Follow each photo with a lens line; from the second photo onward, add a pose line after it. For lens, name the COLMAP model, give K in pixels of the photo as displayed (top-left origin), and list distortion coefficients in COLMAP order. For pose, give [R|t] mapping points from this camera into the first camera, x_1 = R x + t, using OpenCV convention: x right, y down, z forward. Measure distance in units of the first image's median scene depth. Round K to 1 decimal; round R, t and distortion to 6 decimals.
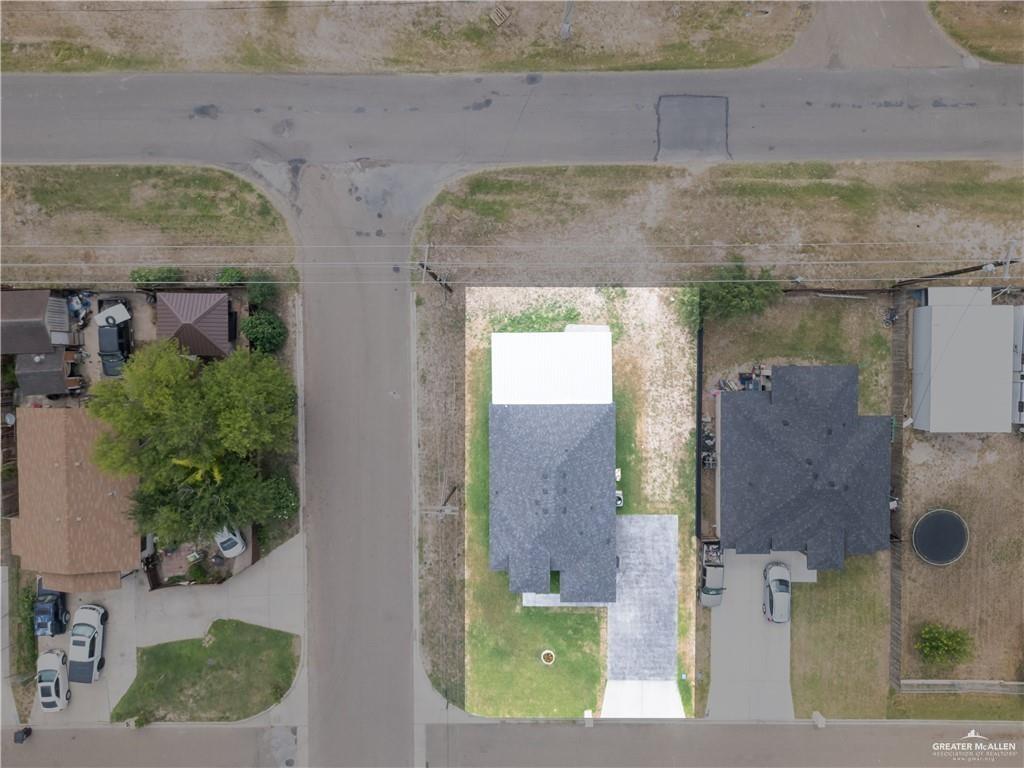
lens RADIAL K [[719.1, 0, 512.0], [0, 719.1, 384.0], [0, 0, 1]] dist [0.076895, -0.078818]
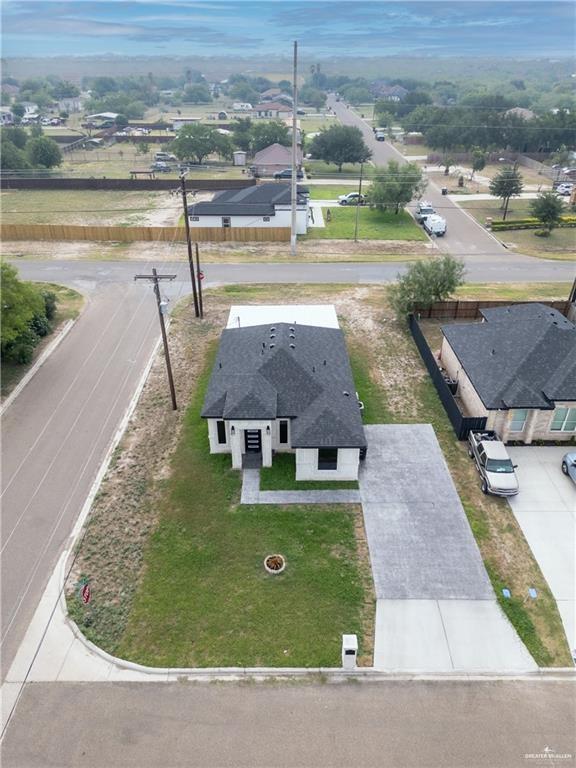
lens RADIAL K [[539.3, 0, 288.0], [0, 539.3, 384.0], [0, 0, 1]] dist [0.076895, -0.078818]
pose [[0.999966, 0.008135, 0.001633, 0.059880], [-0.002491, 0.482038, -0.876147, 0.715888], [-0.007914, 0.876113, 0.482041, 0.652414]]
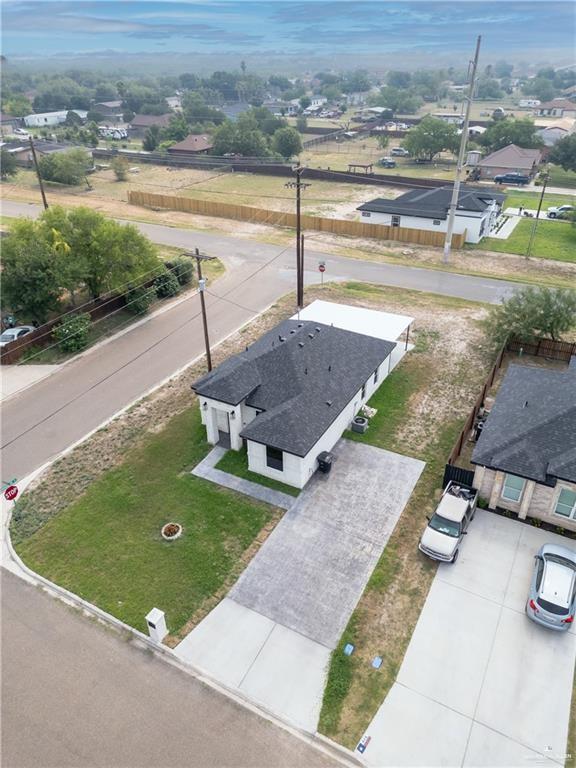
lens RADIAL K [[539.3, 0, 288.0], [0, 539.3, 384.0], [0, 0, 1]] dist [0.076895, -0.078818]
pose [[0.873706, 0.252198, -0.415973, 0.318532], [-0.486197, 0.424970, -0.763553, 0.653885], [-0.015791, 0.869366, 0.493917, 0.646043]]
